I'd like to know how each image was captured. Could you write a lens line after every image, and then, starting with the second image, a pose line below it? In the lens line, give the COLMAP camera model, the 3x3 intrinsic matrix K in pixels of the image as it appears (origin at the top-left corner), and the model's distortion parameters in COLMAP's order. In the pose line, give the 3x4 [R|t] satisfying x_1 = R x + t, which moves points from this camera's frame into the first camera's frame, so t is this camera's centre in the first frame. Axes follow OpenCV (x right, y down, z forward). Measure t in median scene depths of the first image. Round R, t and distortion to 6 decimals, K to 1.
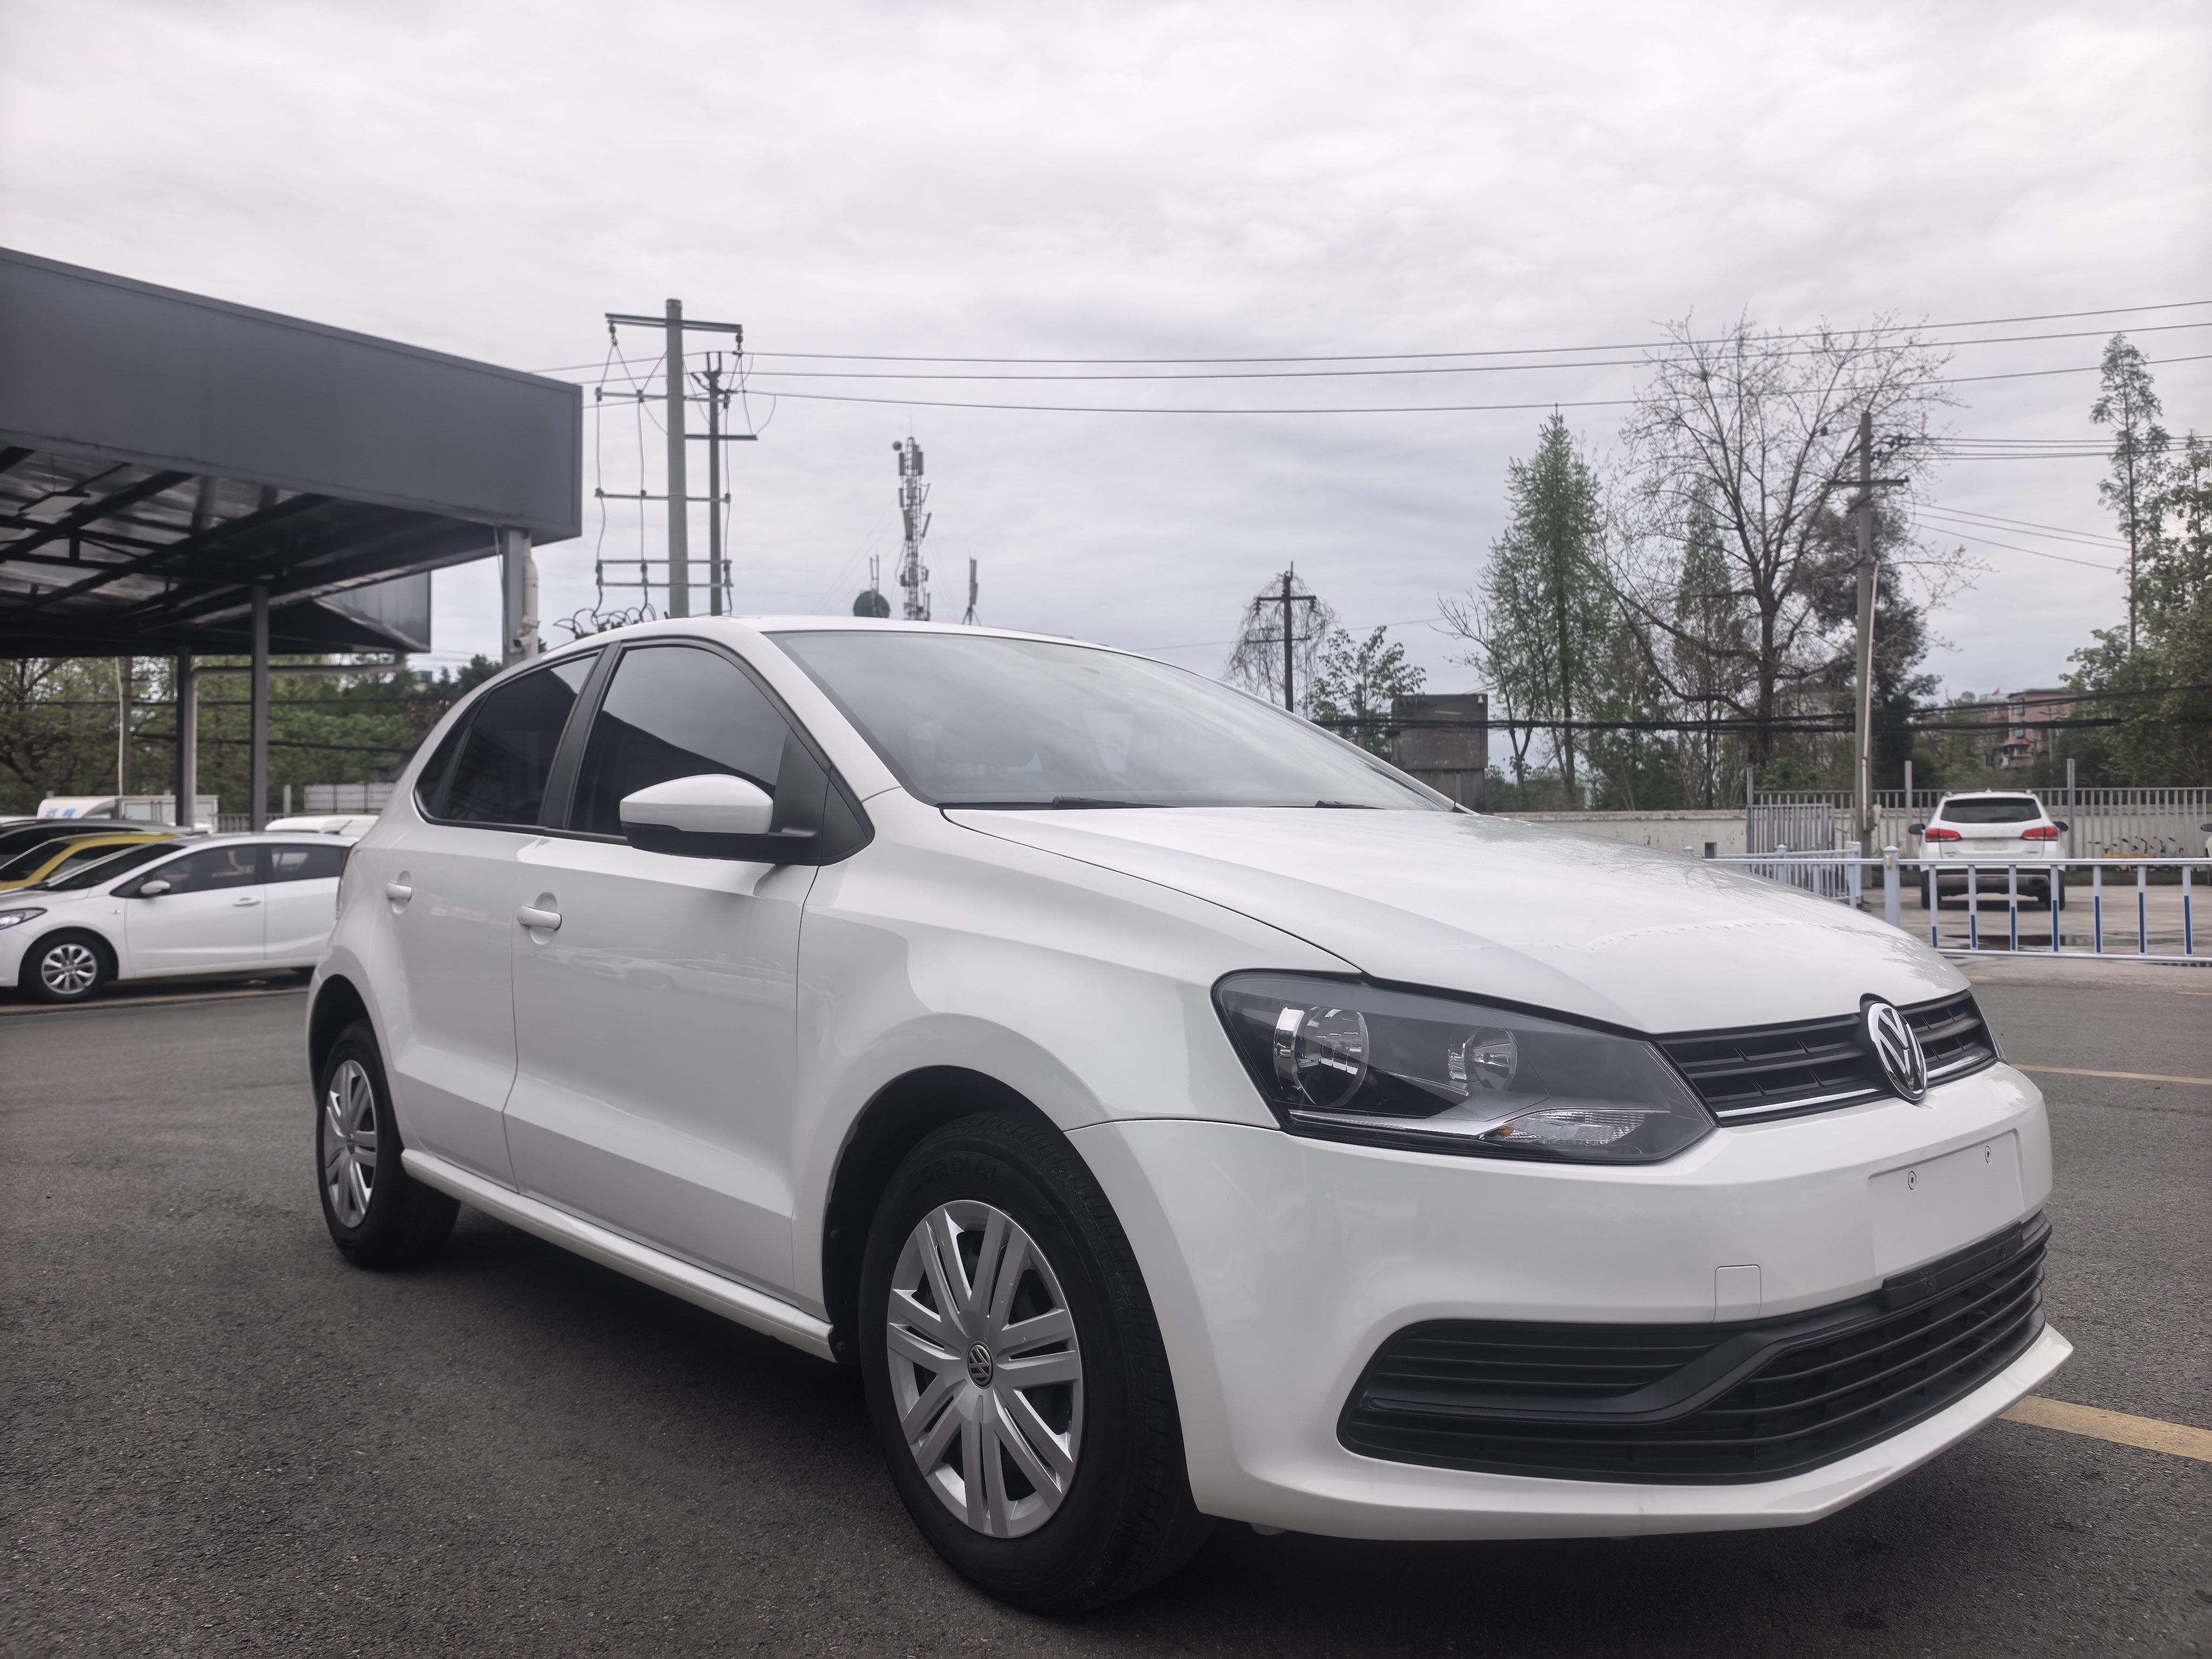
lens RADIAL K [[1632.0, 0, 1105.7], [0, 1632.0, 793.3], [0, 0, 1]] dist [-0.000748, -0.001337]
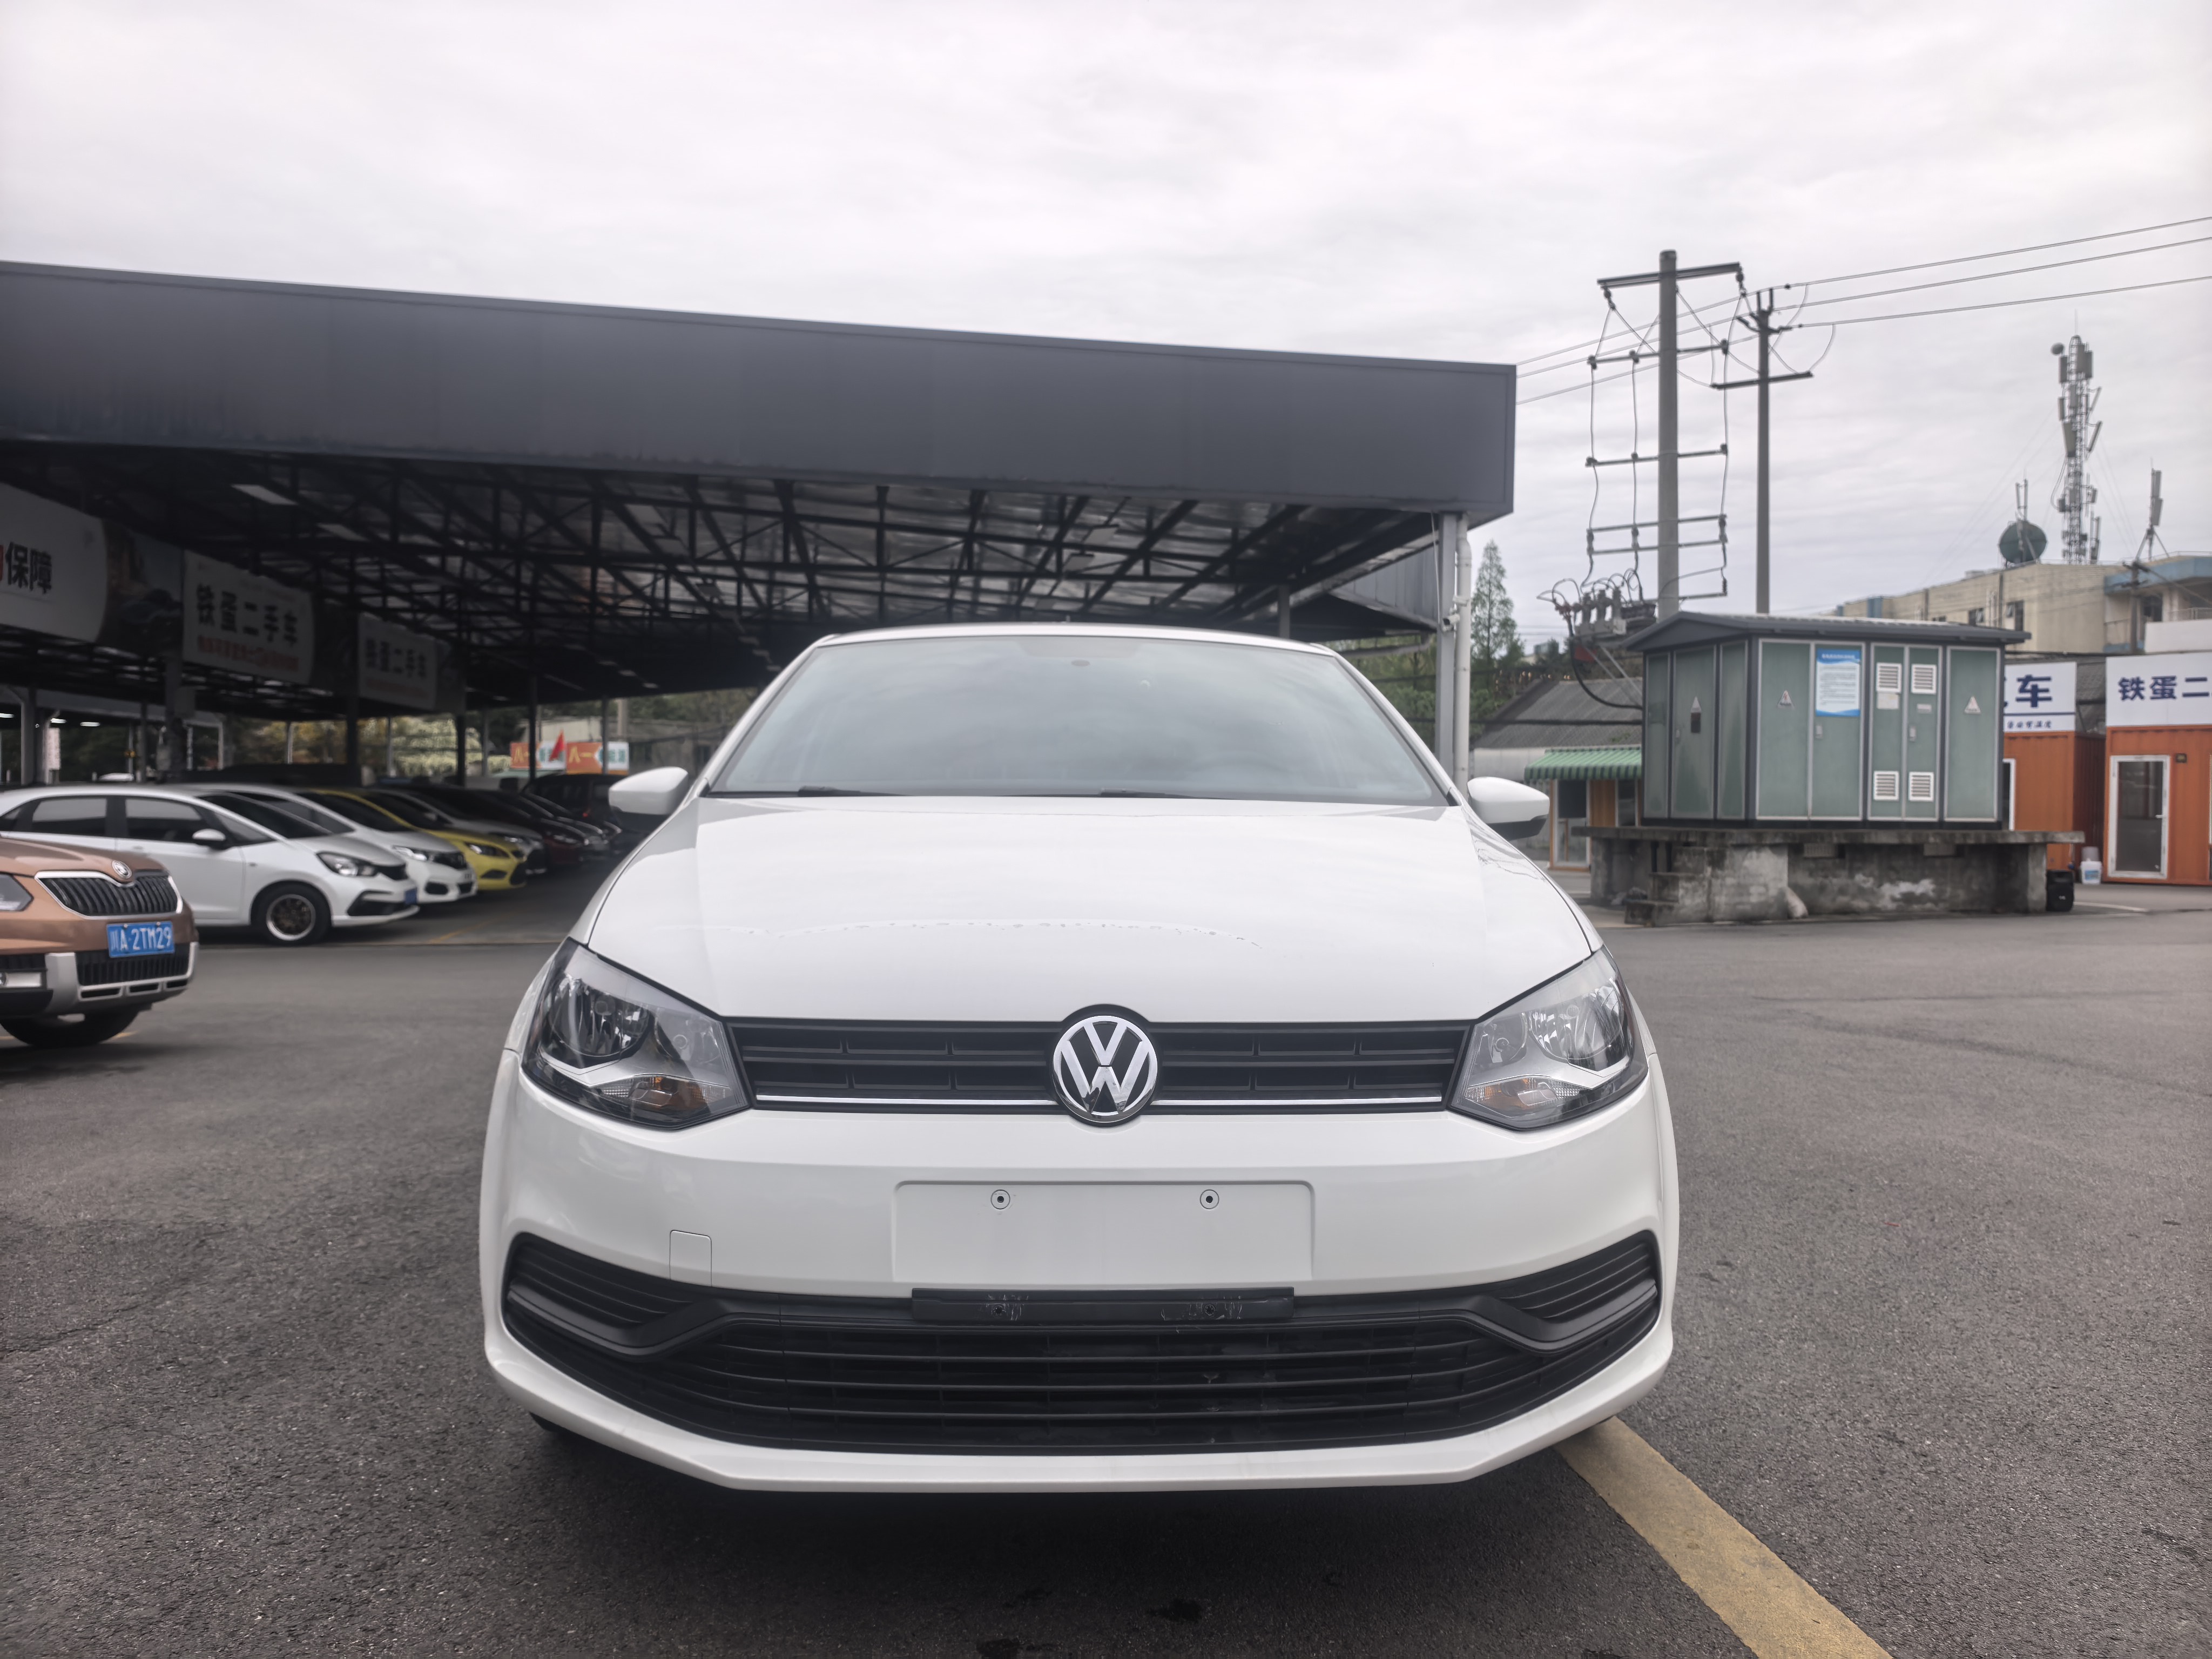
lens RADIAL K [[1613.6, 0, 1106.0], [0, 1613.6, 829.5], [0, 0, 1]] dist [0.038908, -0.067718]
pose [[0.766174, 0.015272, -0.642451, 0.103923], [0.013745, 0.999099, 0.040142, -0.001264], [0.642486, -0.039586, 0.765274, 0.030025]]
